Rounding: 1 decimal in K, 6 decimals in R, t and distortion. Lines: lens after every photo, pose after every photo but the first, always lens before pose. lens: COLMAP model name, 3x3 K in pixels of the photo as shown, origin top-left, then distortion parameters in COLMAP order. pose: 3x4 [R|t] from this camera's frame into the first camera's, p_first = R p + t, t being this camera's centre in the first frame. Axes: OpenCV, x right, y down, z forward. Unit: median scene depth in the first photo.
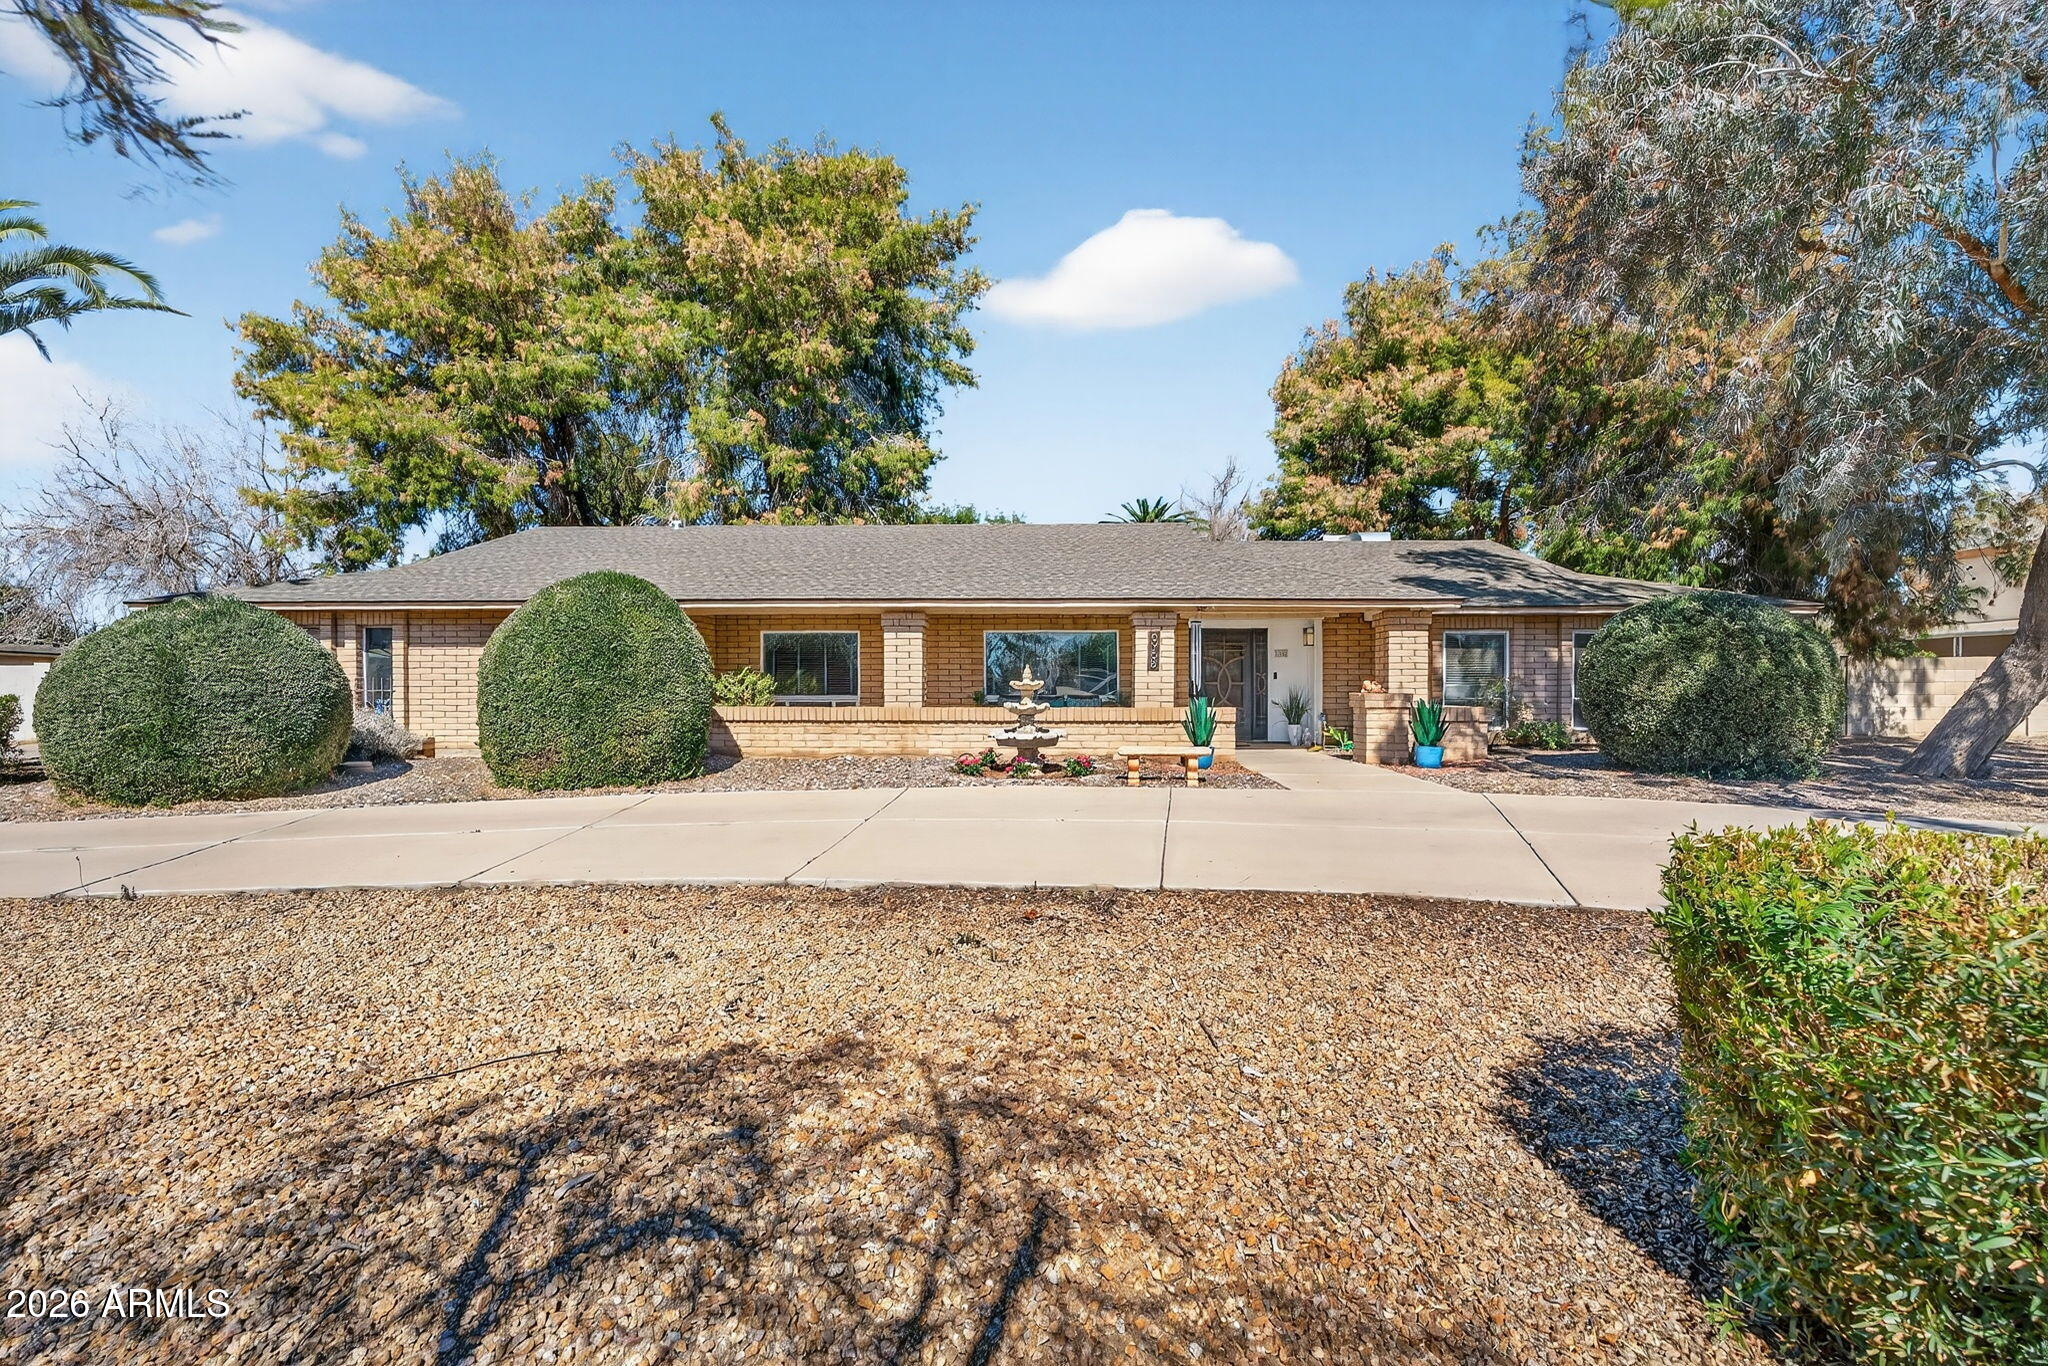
lens RADIAL K [[915.9, 0, 1021.5], [0, 915.9, 688.8], [0, 0, 1]] dist [-0.010818, 0.000609]
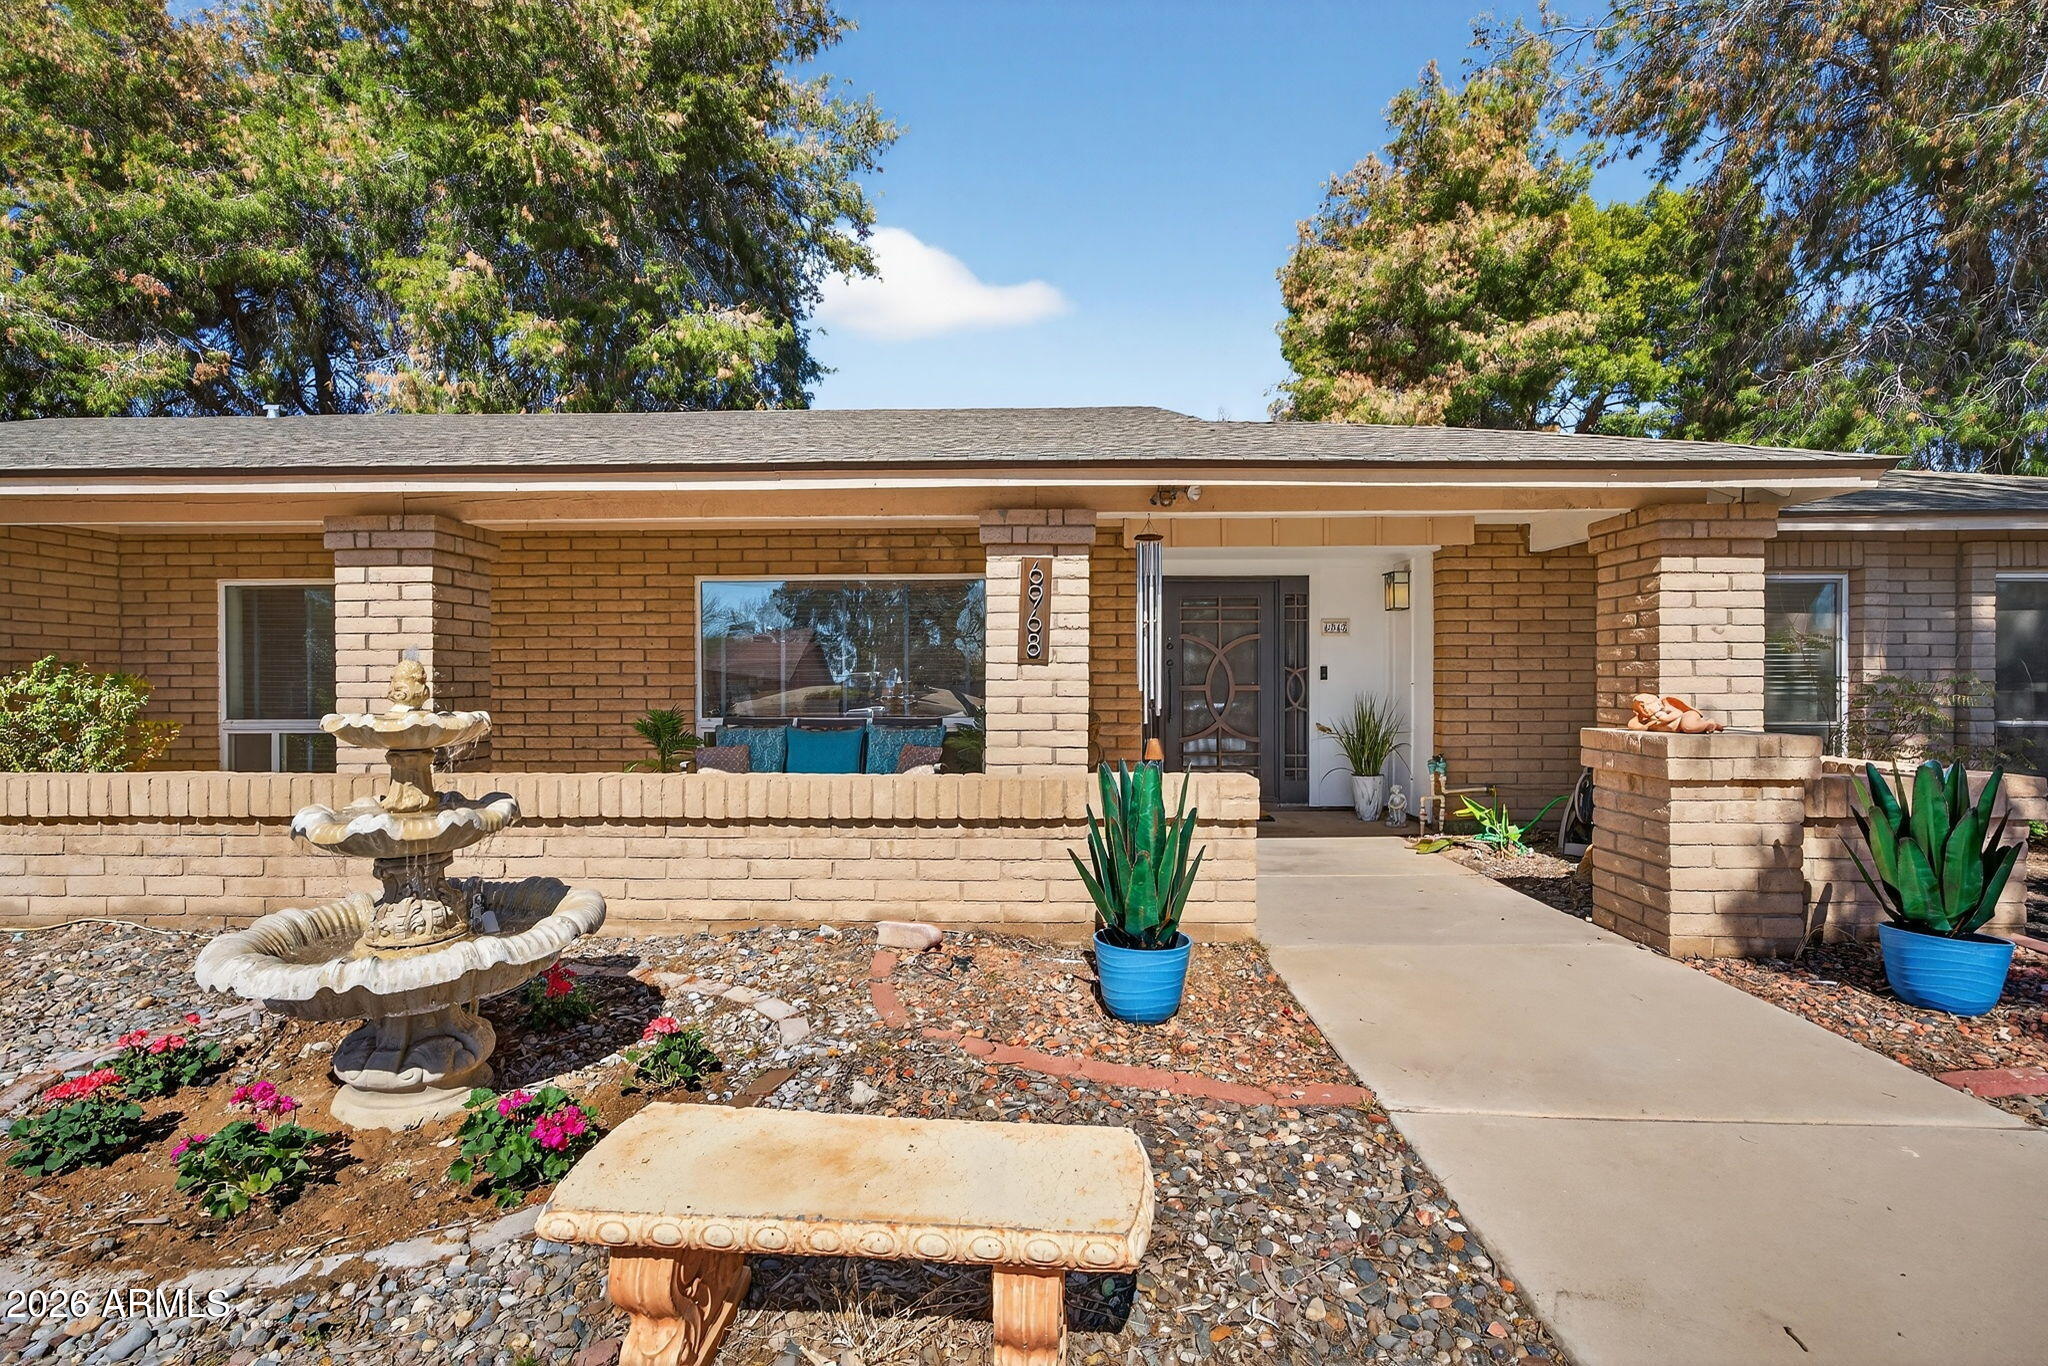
lens RADIAL K [[932.5, 0, 1022.6], [0, 932.5, 671.0], [0, 0, 1]] dist [-0.001366, 0.000407]
pose [[0.999901, -0.002899, 0.013734, 0.069589], [0.003030, 0.999950, -0.009498, -0.006879], [-0.013706, 0.009539, 0.999861, 0.320212]]
